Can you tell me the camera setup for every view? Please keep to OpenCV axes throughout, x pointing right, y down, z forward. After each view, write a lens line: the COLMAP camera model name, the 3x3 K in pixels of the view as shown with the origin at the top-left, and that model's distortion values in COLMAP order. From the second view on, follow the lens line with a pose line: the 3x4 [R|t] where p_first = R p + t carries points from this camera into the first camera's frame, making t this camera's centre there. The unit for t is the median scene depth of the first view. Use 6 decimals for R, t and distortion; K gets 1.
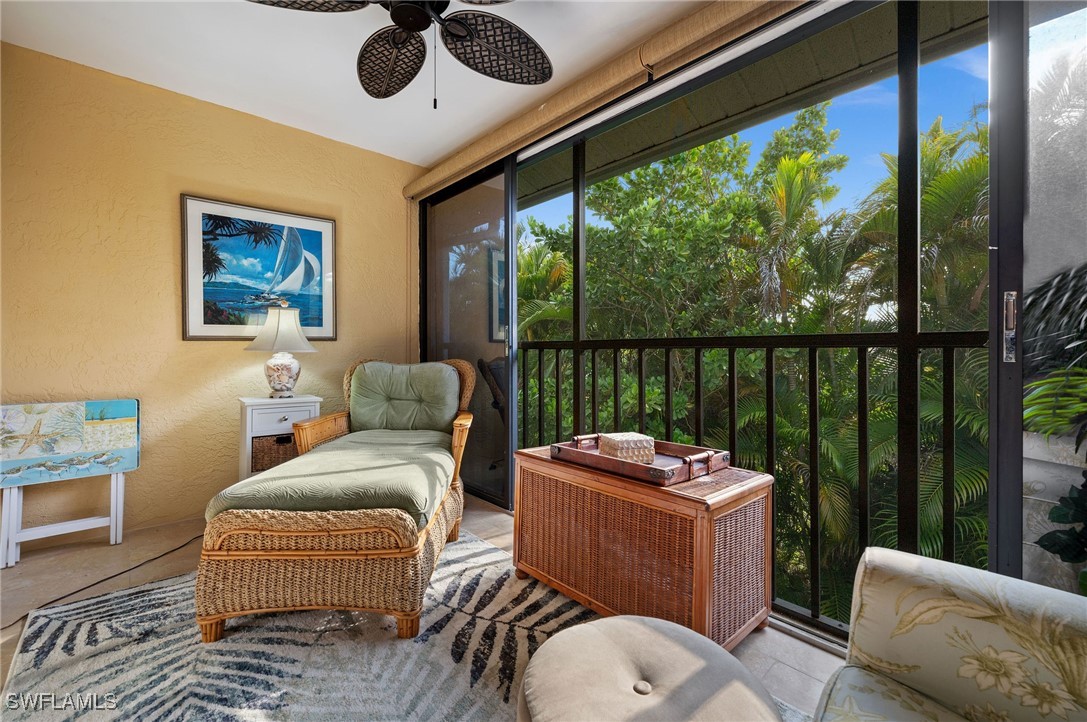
lens RADIAL K [[453.3, 0, 540.7], [0, 453.3, 345.9], [0, 0, 1]] dist [0.000460, 0.000138]
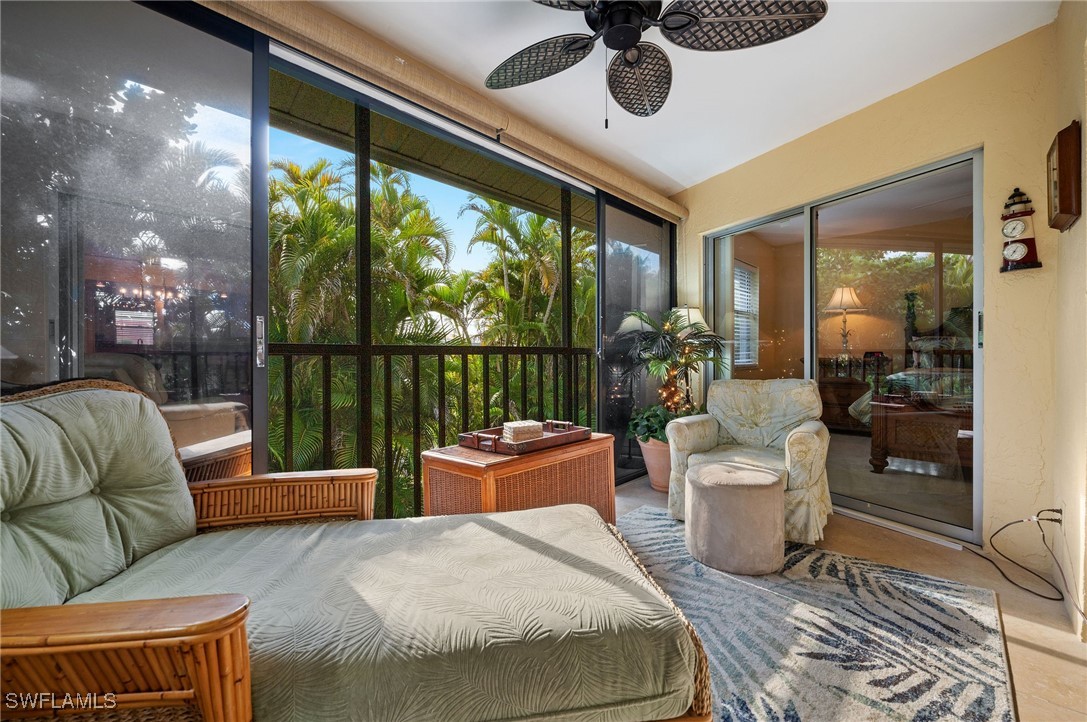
lens RADIAL K [[447.0, 0, 545.0], [0, 447.0, 358.8], [0, 0, 1]] dist [-0.002772, 0.000303]
pose [[-0.088493, -0.006629, 0.996055, -0.990670], [-0.000568, 0.999978, 0.006604, 0.006898], [-0.996077, 0.000019, -0.088494, 0.978418]]
